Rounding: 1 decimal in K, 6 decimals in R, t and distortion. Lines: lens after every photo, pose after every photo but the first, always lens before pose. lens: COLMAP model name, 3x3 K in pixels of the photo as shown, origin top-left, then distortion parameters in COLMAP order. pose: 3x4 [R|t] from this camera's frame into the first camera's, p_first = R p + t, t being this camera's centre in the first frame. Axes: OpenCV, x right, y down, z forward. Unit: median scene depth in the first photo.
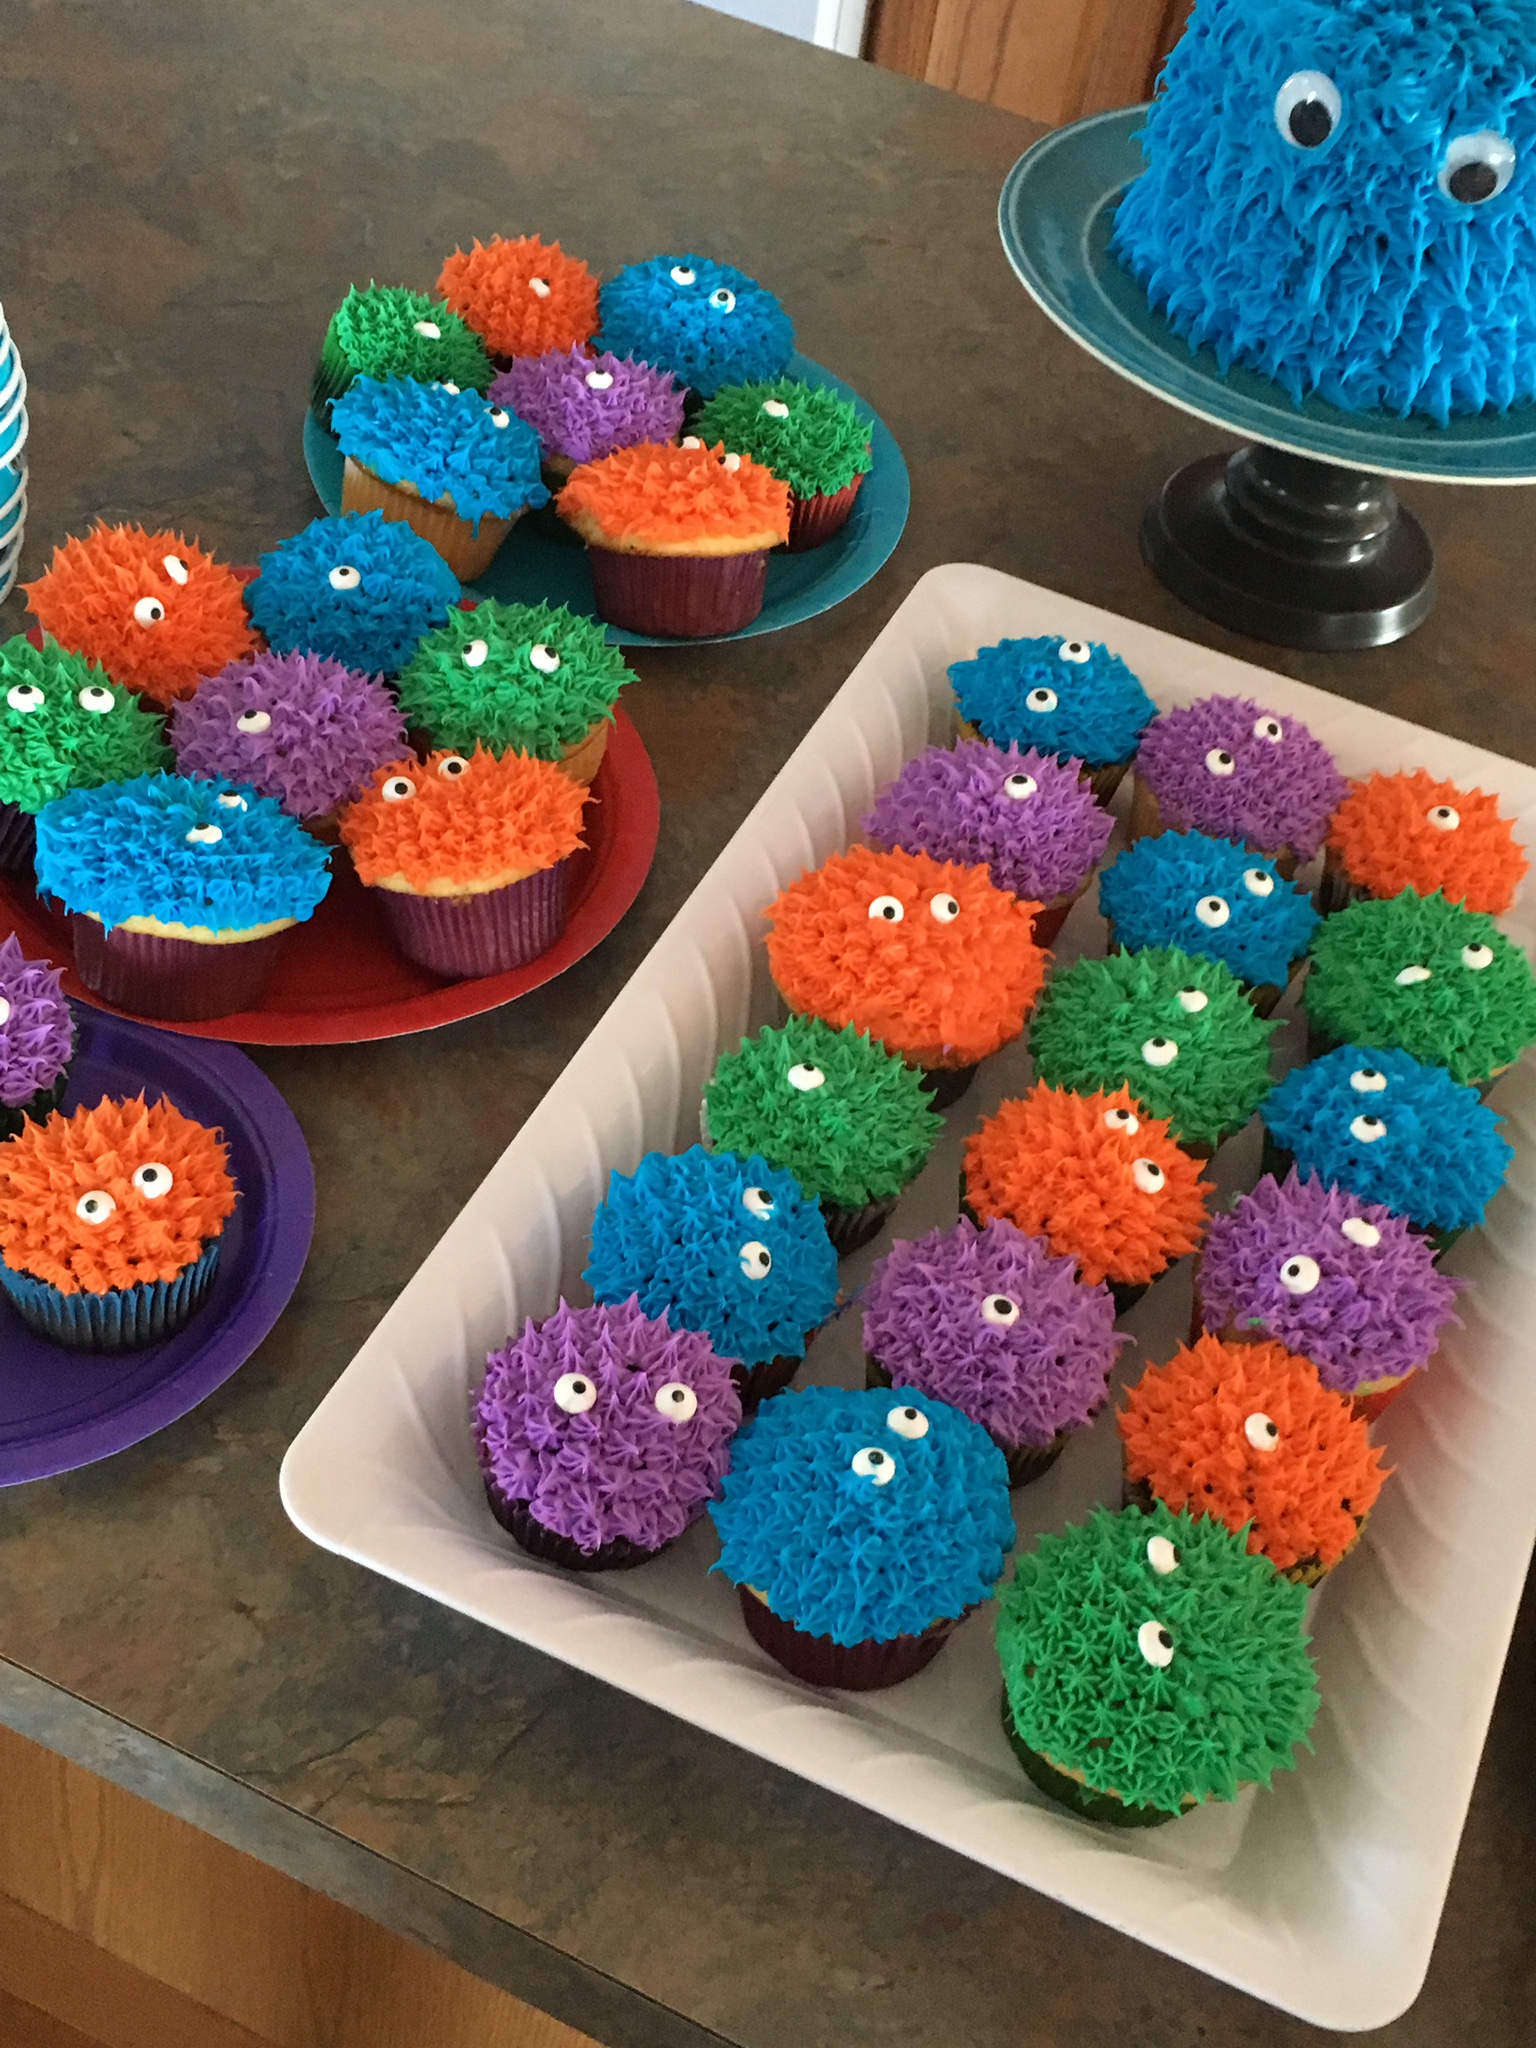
lens RADIAL K [[2469.8, 0, 768.0], [0, 2469.8, 1024.0], [0, 0, 1]] dist [0.123847, -0.403242]
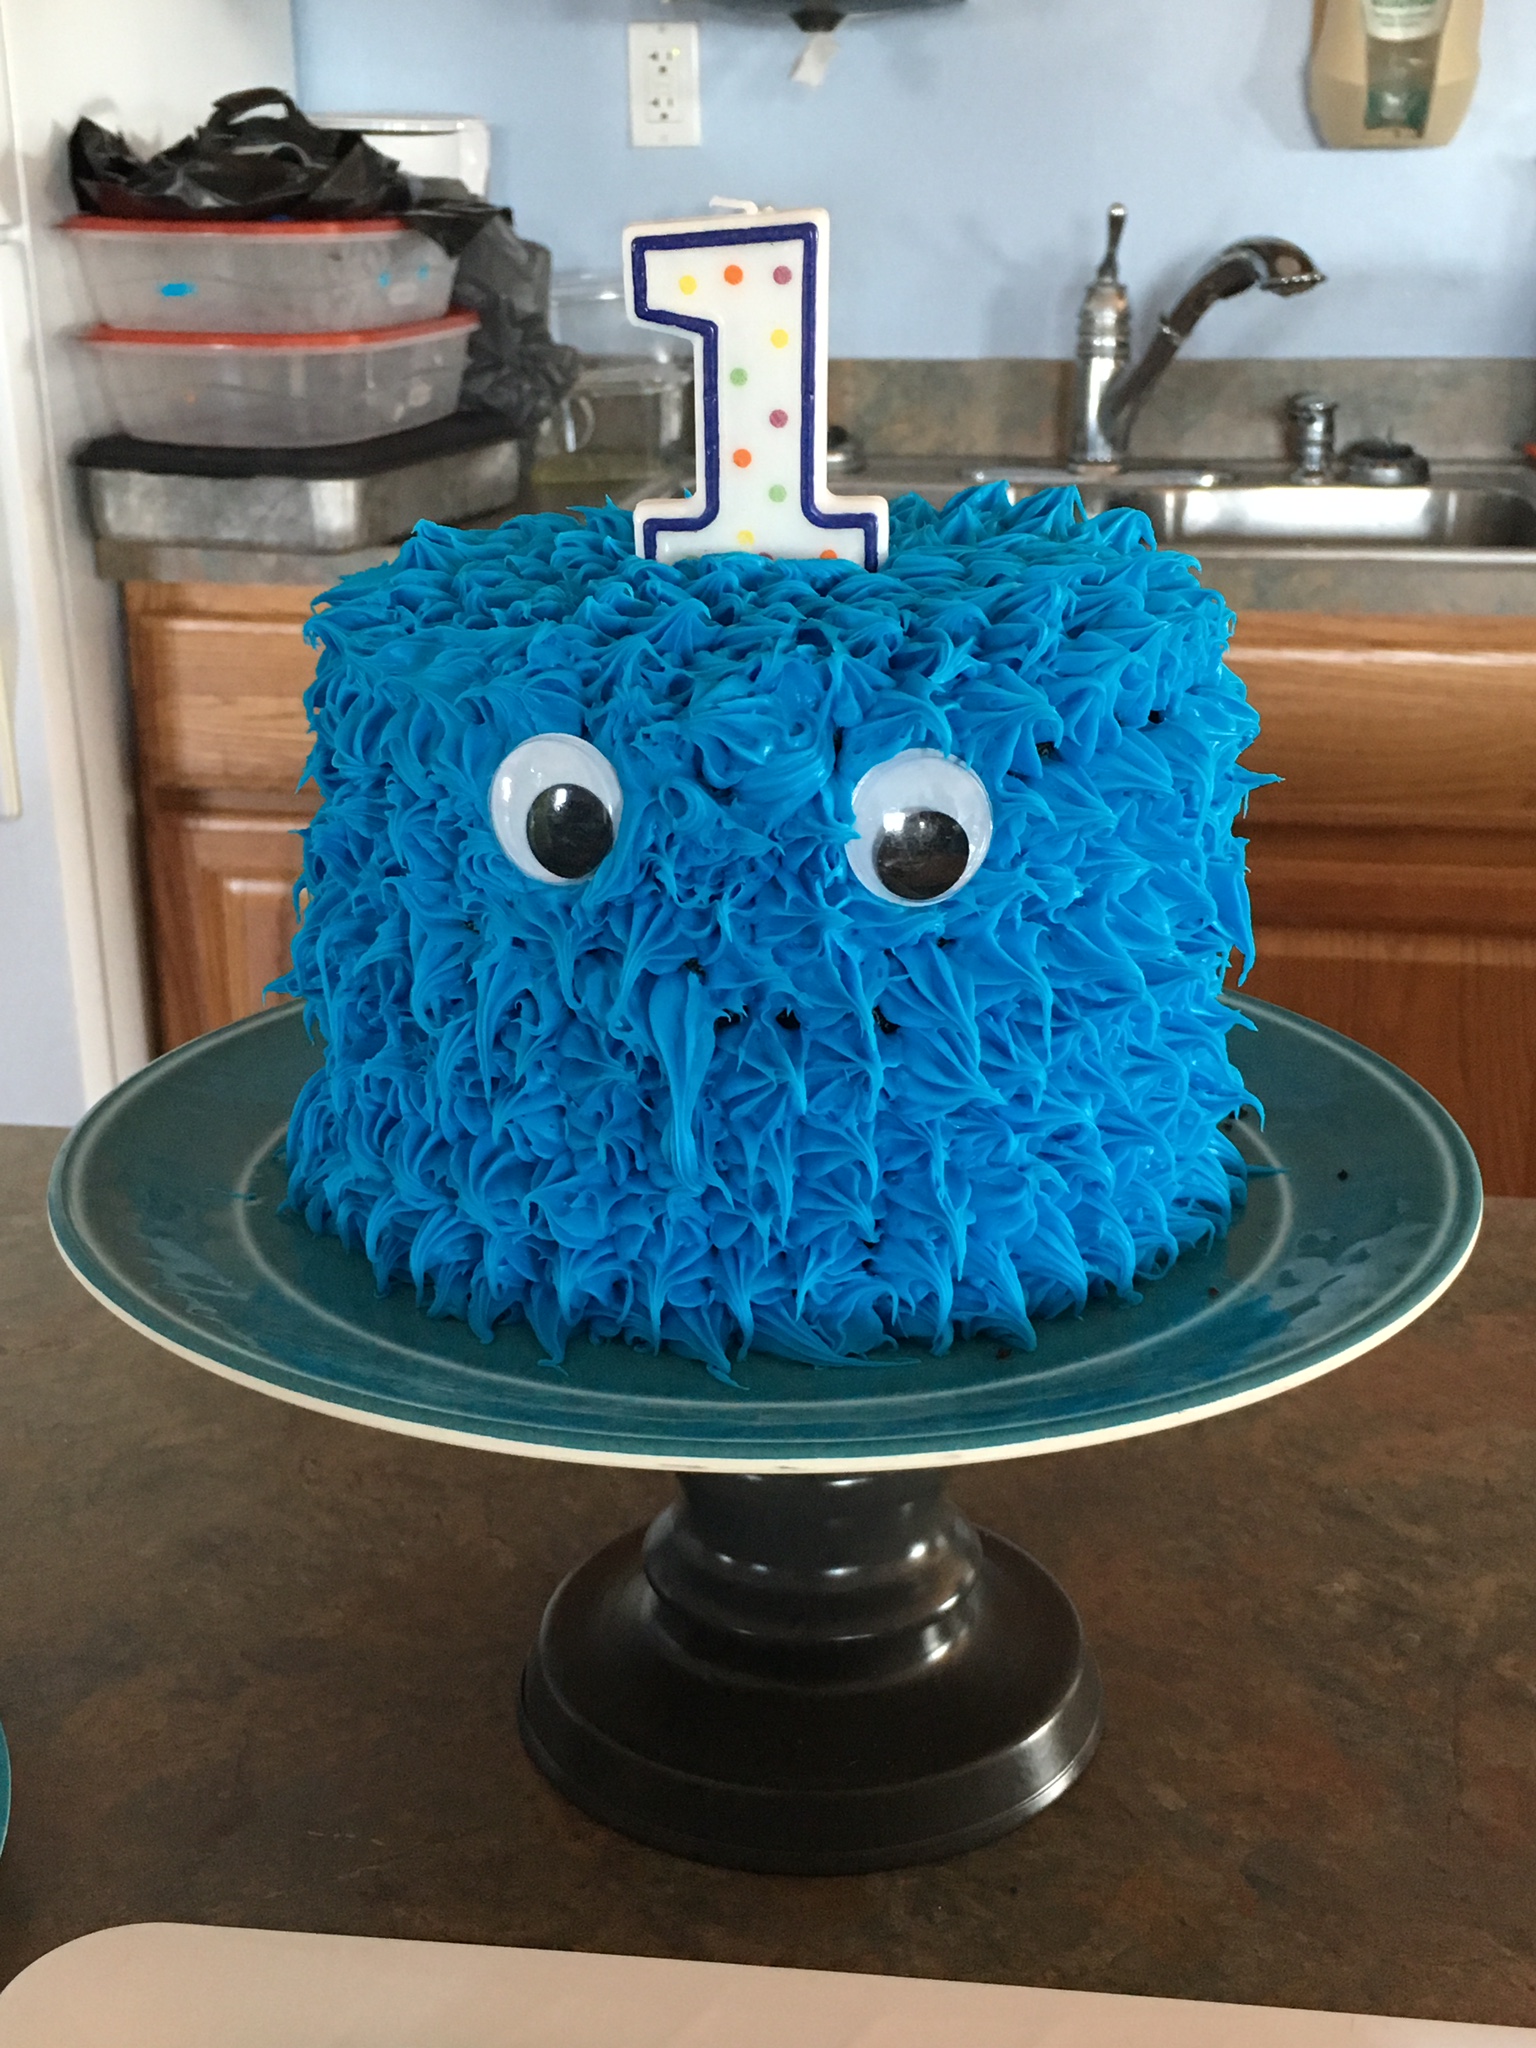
lens RADIAL K [[2469.8, 0, 768.0], [0, 2469.8, 1024.0], [0, 0, 1]] dist [0.123847, -0.403242]
pose [[0.946521, -0.221304, 0.234782, 0.126569], [0.302567, 0.861508, -0.407746, -0.114996], [-0.112031, 0.456977, 0.882395, 0.561694]]
